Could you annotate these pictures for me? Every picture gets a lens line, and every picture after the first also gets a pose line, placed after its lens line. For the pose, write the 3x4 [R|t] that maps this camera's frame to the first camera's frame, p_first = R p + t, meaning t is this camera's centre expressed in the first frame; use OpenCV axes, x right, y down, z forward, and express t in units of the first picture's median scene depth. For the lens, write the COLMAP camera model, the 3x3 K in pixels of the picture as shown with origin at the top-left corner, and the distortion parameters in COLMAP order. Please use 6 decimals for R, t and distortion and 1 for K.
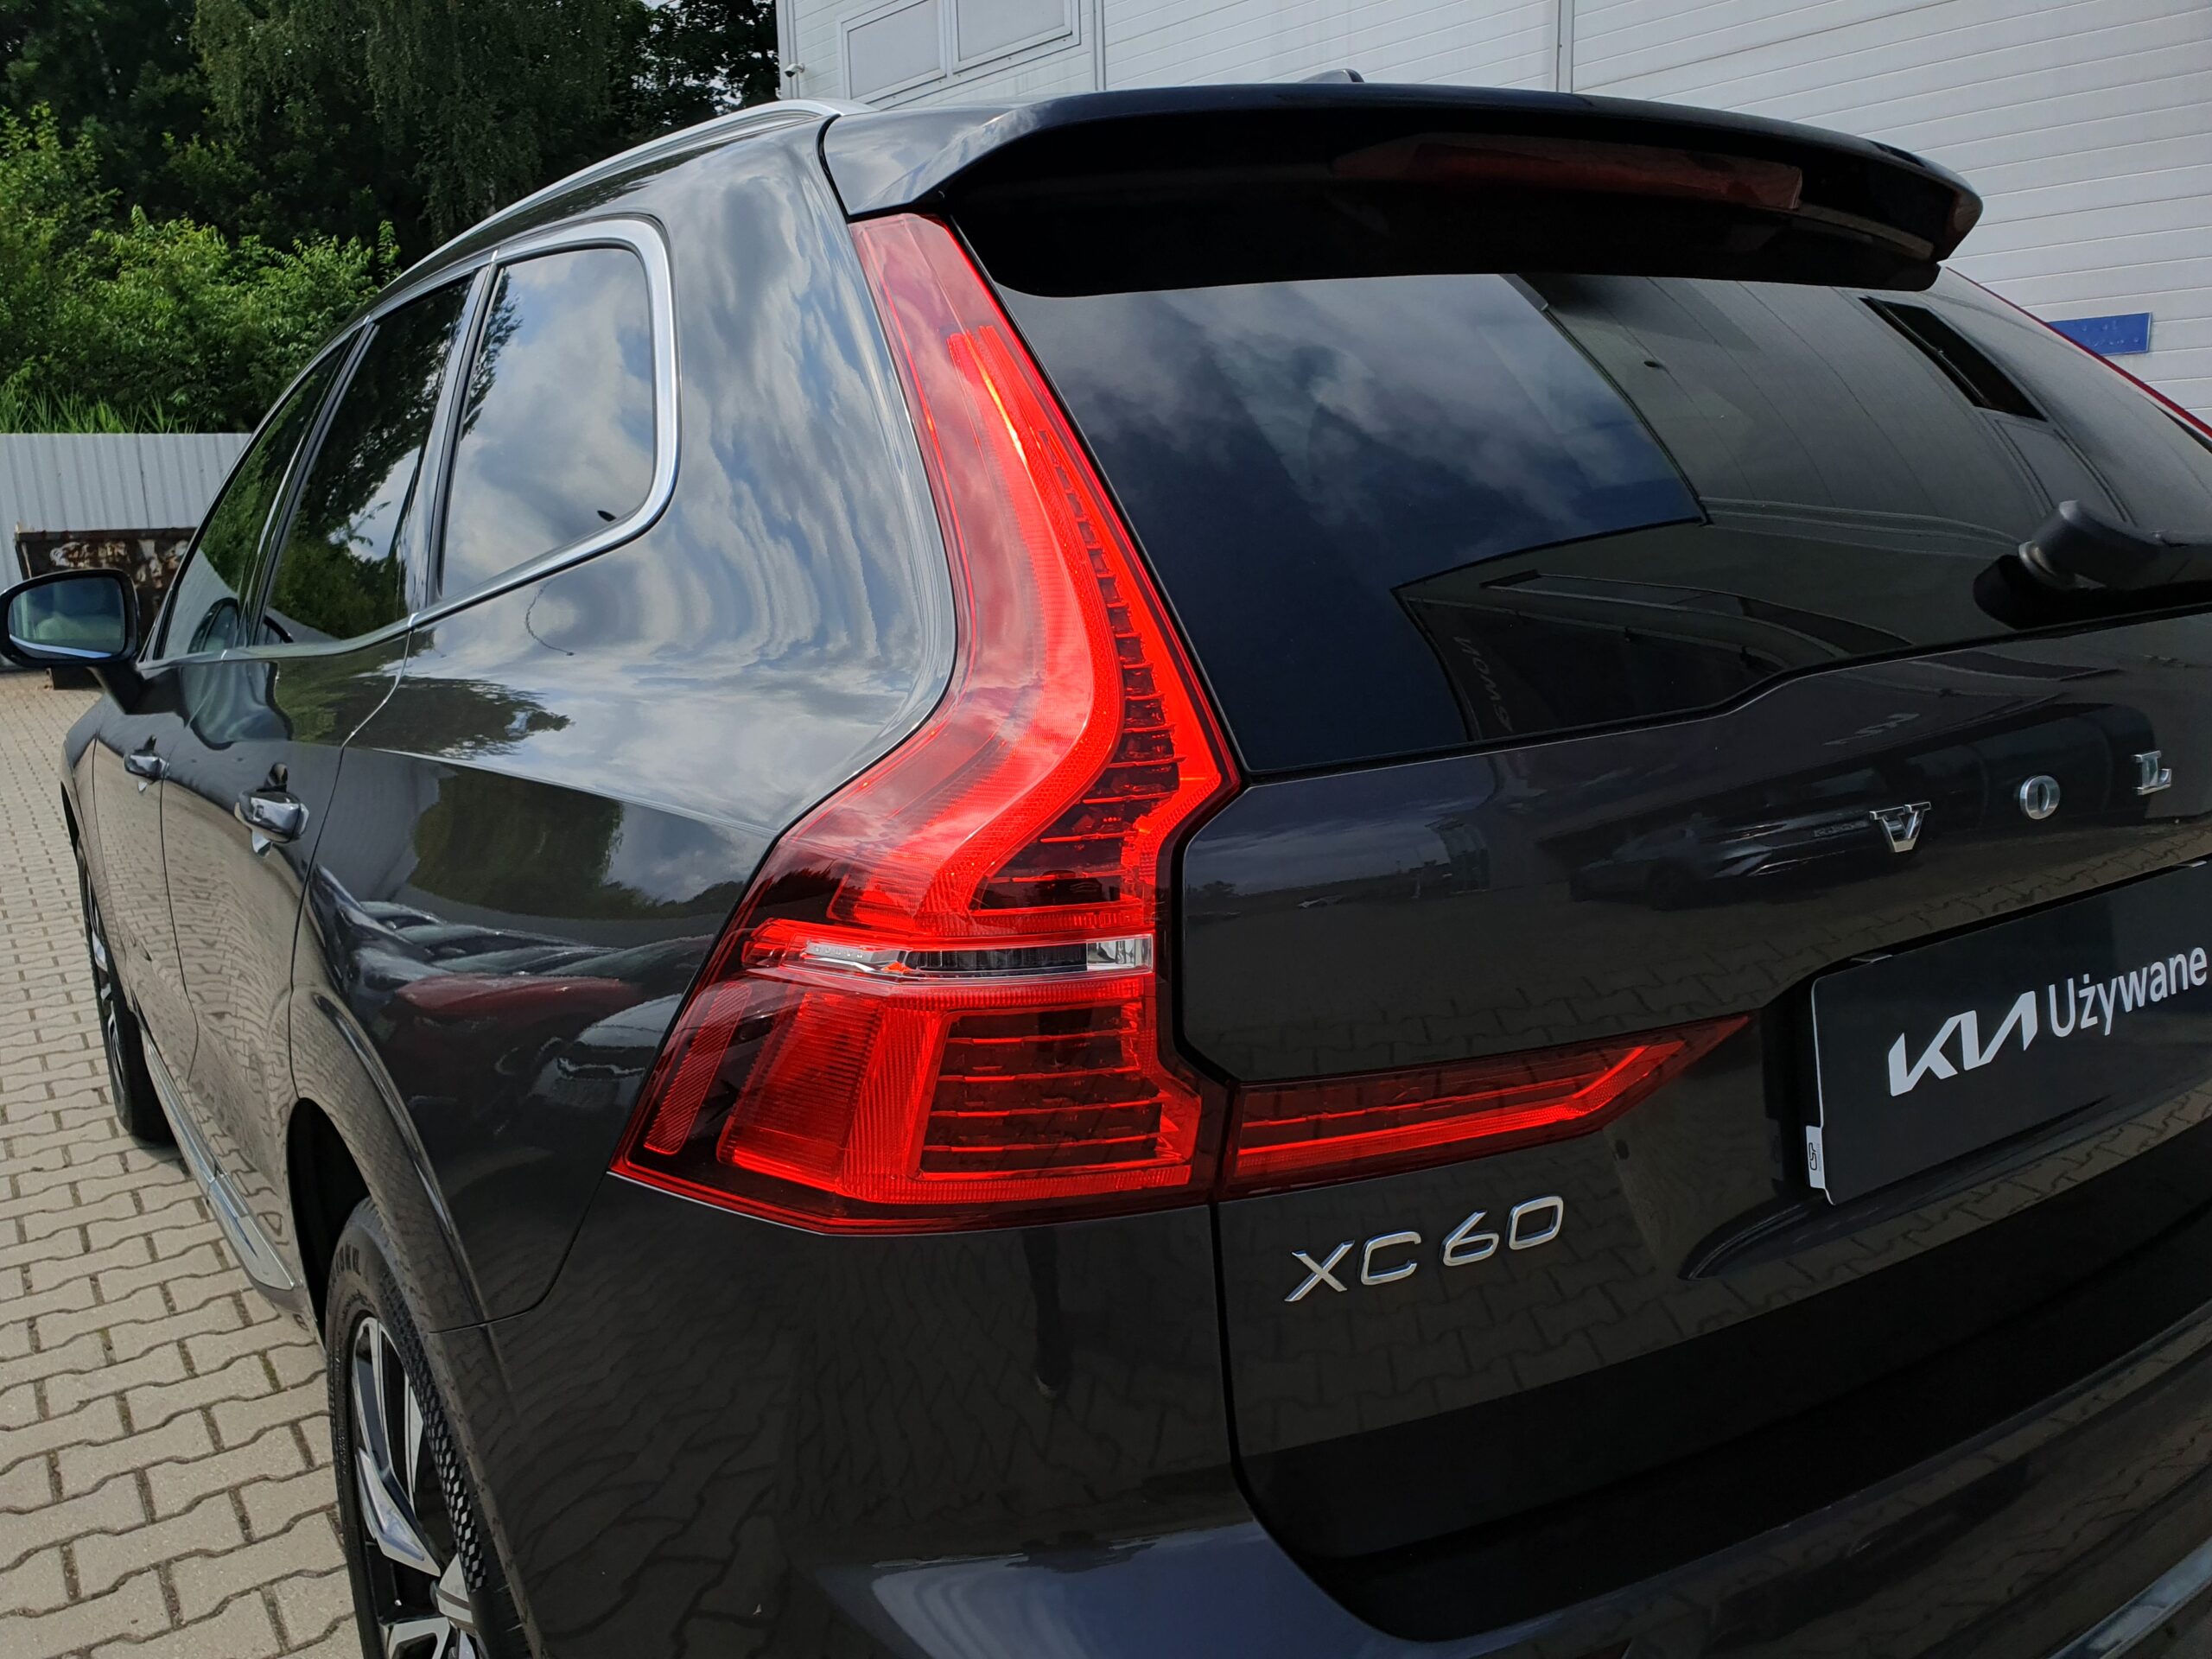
lens RADIAL K [[1691.1, 0, 1045.2], [0, 1691.1, 834.7], [0, 0, 1]] dist [-0.049150, 0.065758]
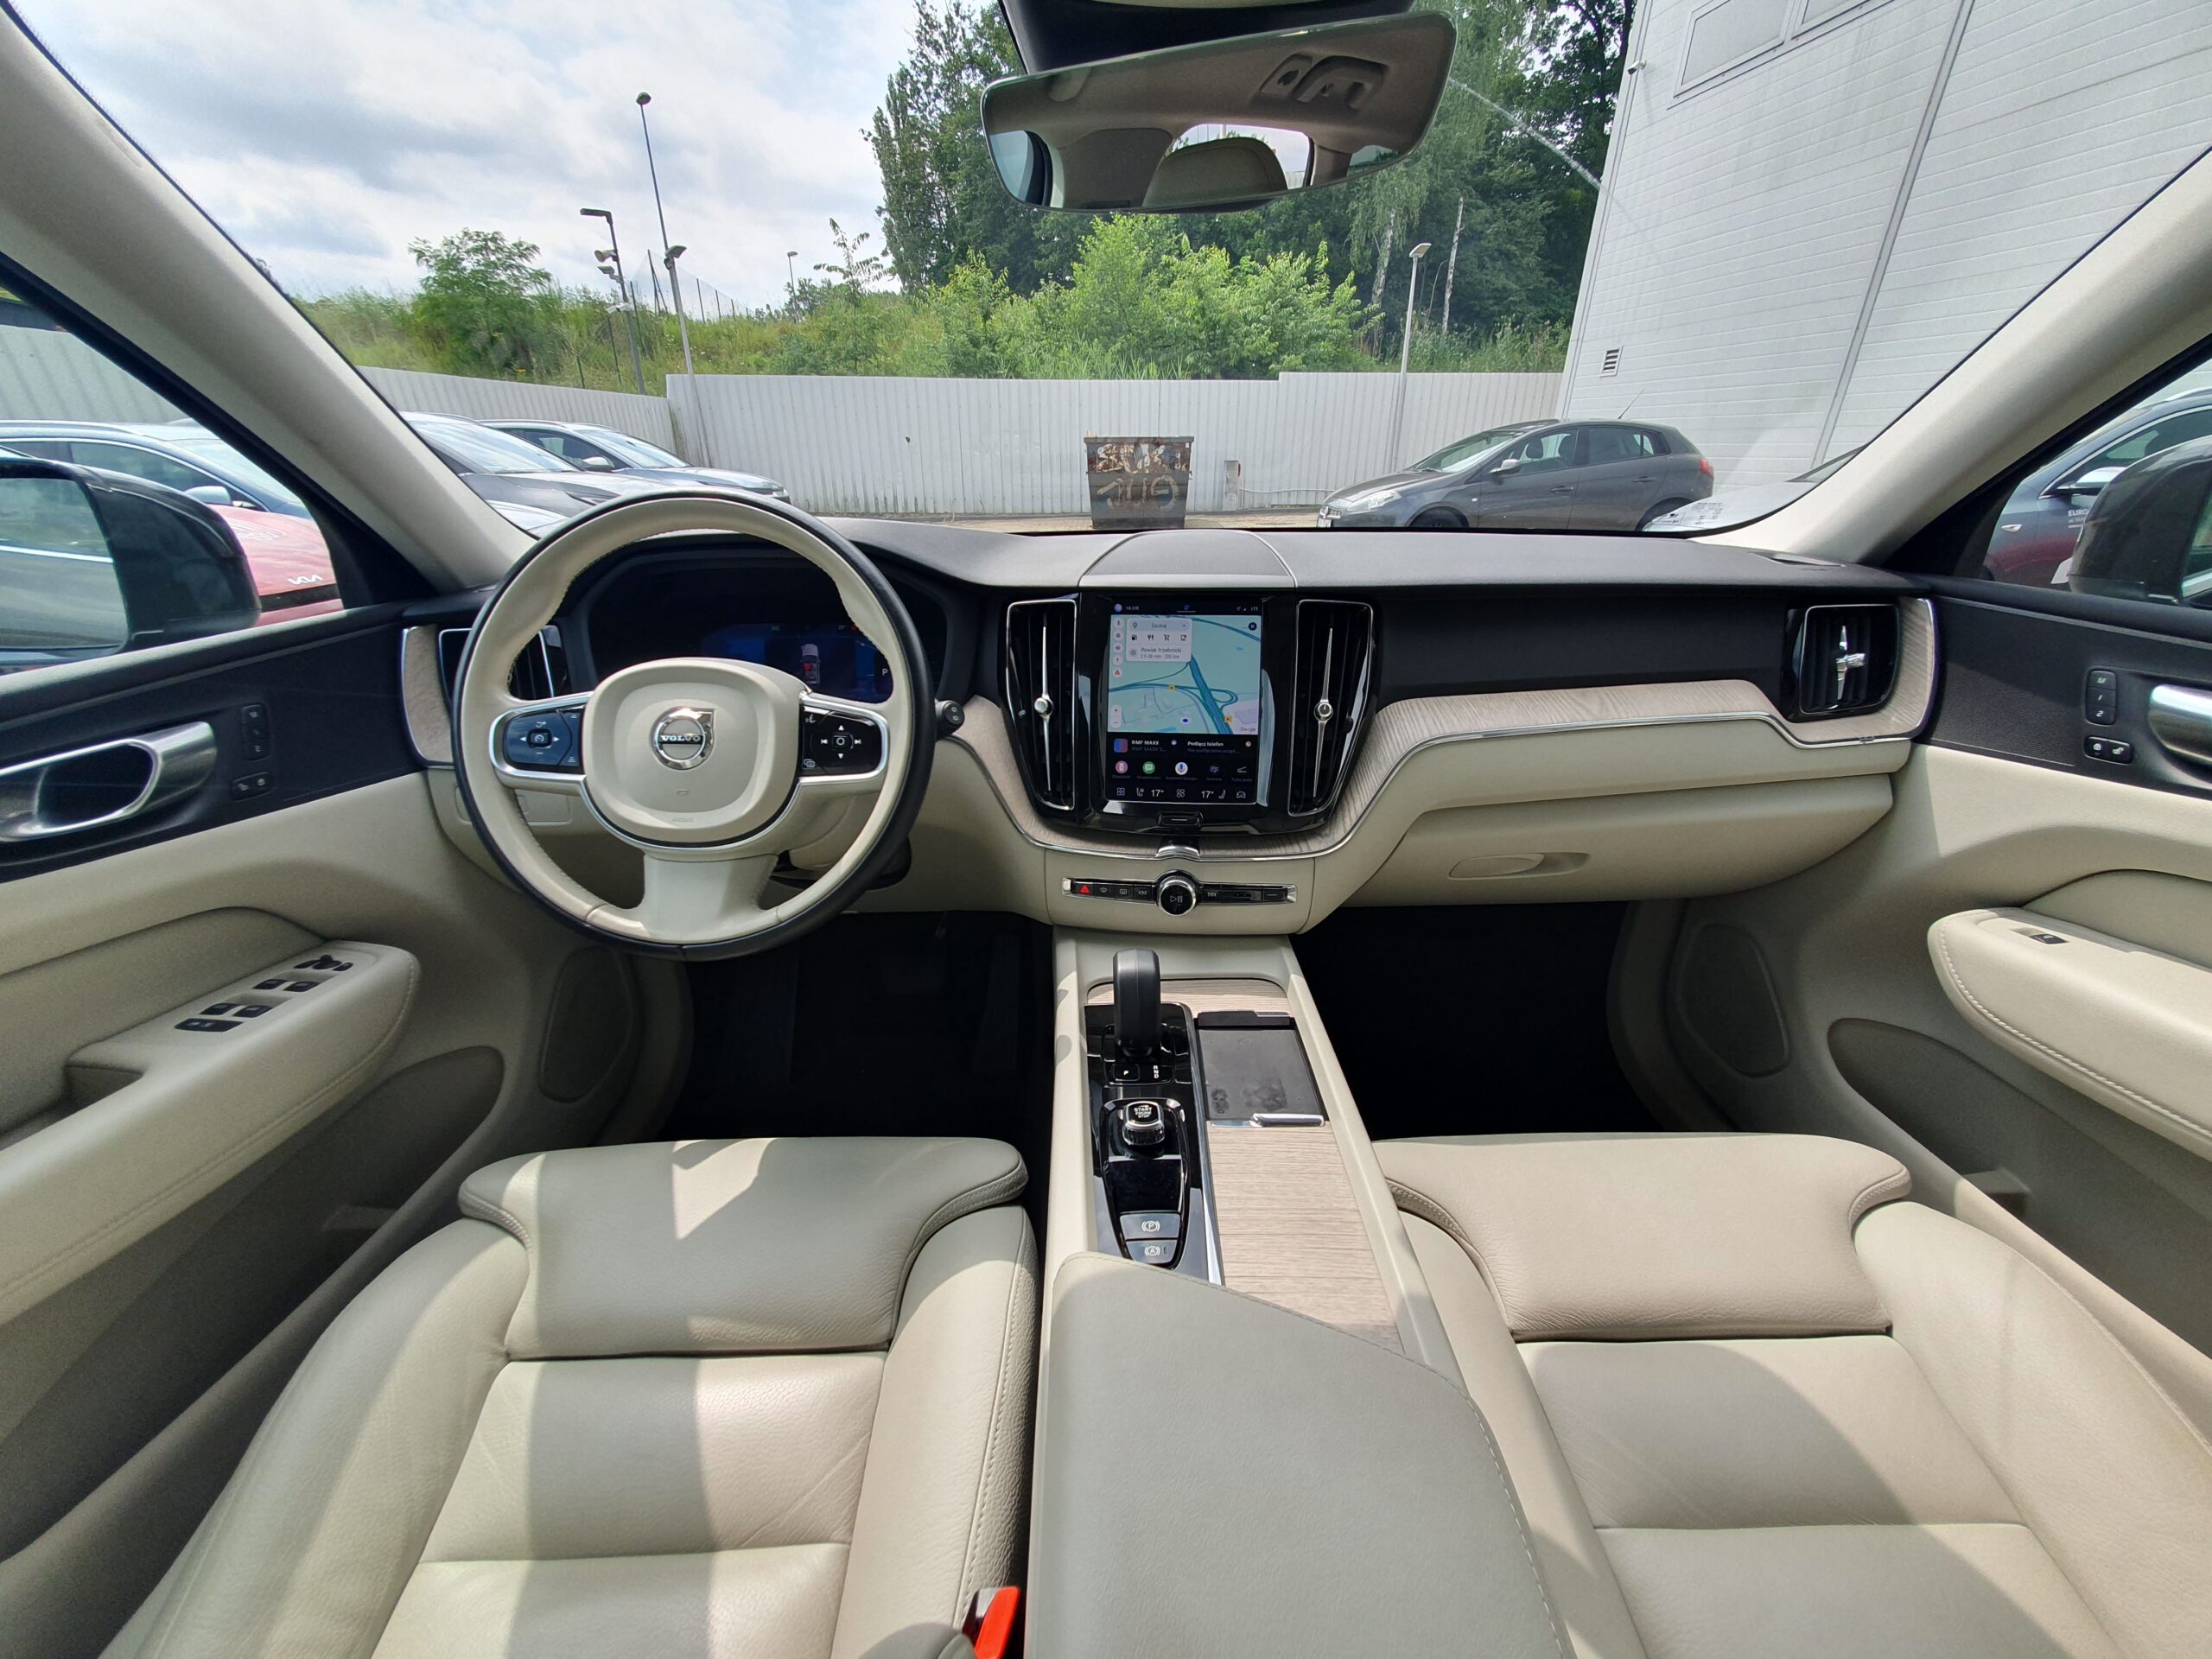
lens RADIAL K [[865.4, 0, 1100.0], [0, 865.4, 856.9], [0, 0, 1]] dist [-0.000246, -0.000058]
pose [[0.839715, 0.261090, -0.476141, -0.023345], [-0.127928, 0.947262, 0.293817, -0.024164], [0.527743, -0.185810, 0.828831, 0.131304]]
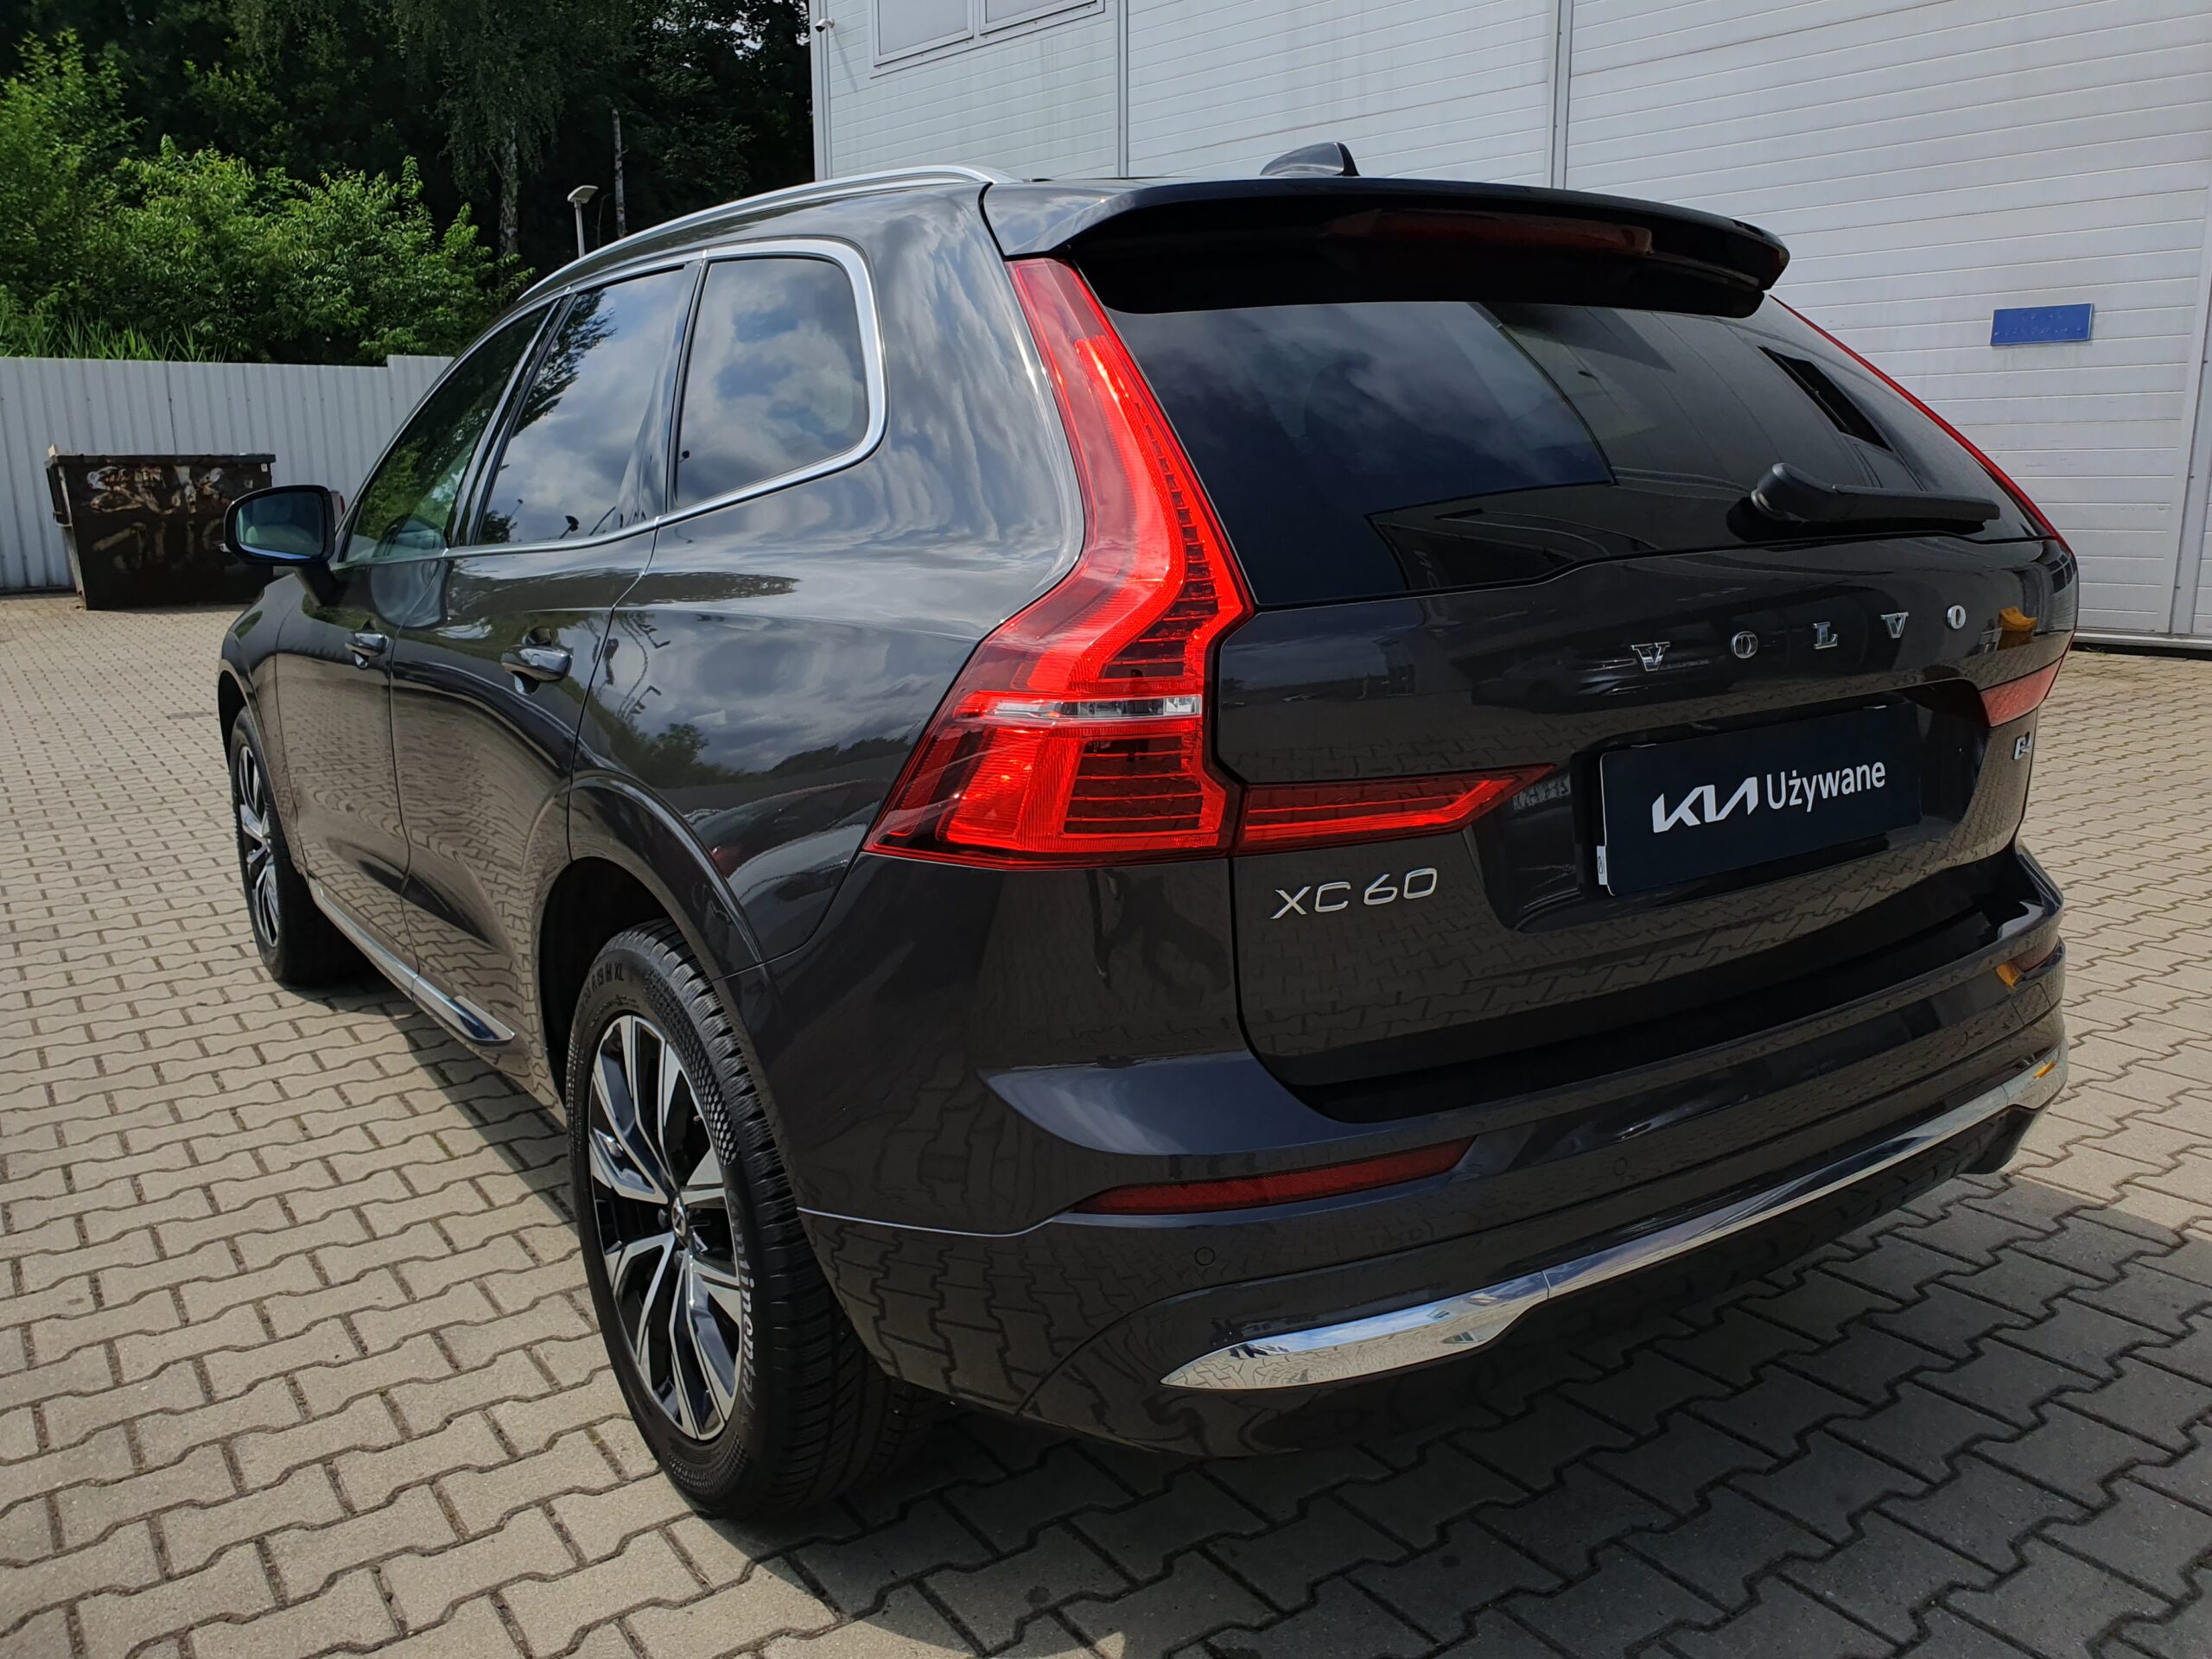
lens RADIAL K [[1667.3, 0, 1086.2], [0, 1667.3, 796.0], [0, 0, 1]] dist [-0.025365, 0.026515]
pose [[0.999483, 0.021734, 0.023711, -0.003597], [-0.021923, 0.999730, 0.007708, 0.005808], [-0.023537, -0.008224, 0.999689, -0.027495]]
